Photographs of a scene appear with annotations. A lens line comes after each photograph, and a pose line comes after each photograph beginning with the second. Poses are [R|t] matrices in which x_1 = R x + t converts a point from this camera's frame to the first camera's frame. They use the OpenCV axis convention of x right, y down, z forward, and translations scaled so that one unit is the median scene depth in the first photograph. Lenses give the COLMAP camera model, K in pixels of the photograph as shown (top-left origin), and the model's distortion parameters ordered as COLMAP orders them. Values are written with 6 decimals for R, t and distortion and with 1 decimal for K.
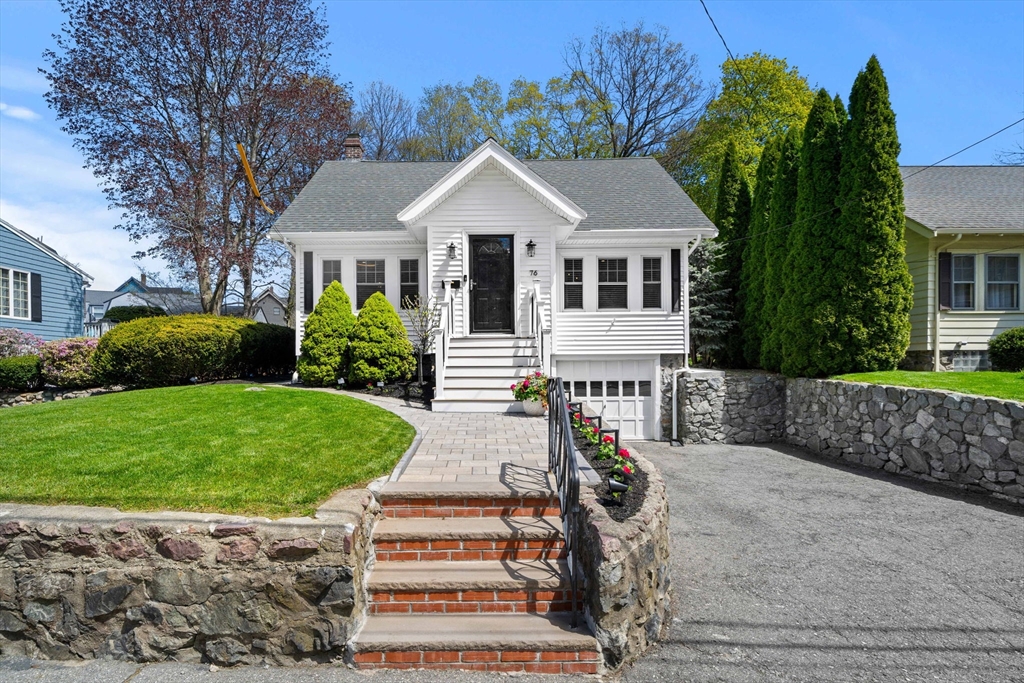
lens RADIAL K [[499.2, 0, 518.5], [0, 499.2, 379.1], [0, 0, 1]] dist [-0.004725, -0.000249]
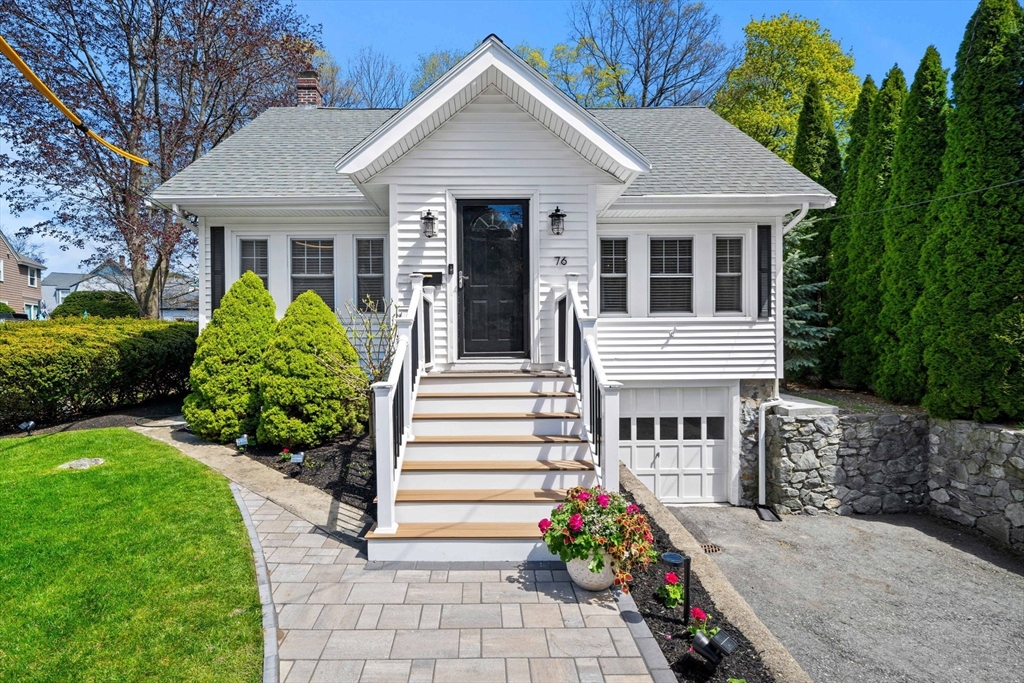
lens RADIAL K [[499.2, 0, 523.3], [0, 499.2, 362.7], [0, 0, 1]] dist [-0.004725, -0.000249]
pose [[0.999944, 0.001202, 0.010473, -0.020788], [-0.001235, 0.999994, 0.003099, -0.079415], [-0.010469, -0.003112, 0.999940, 0.342722]]
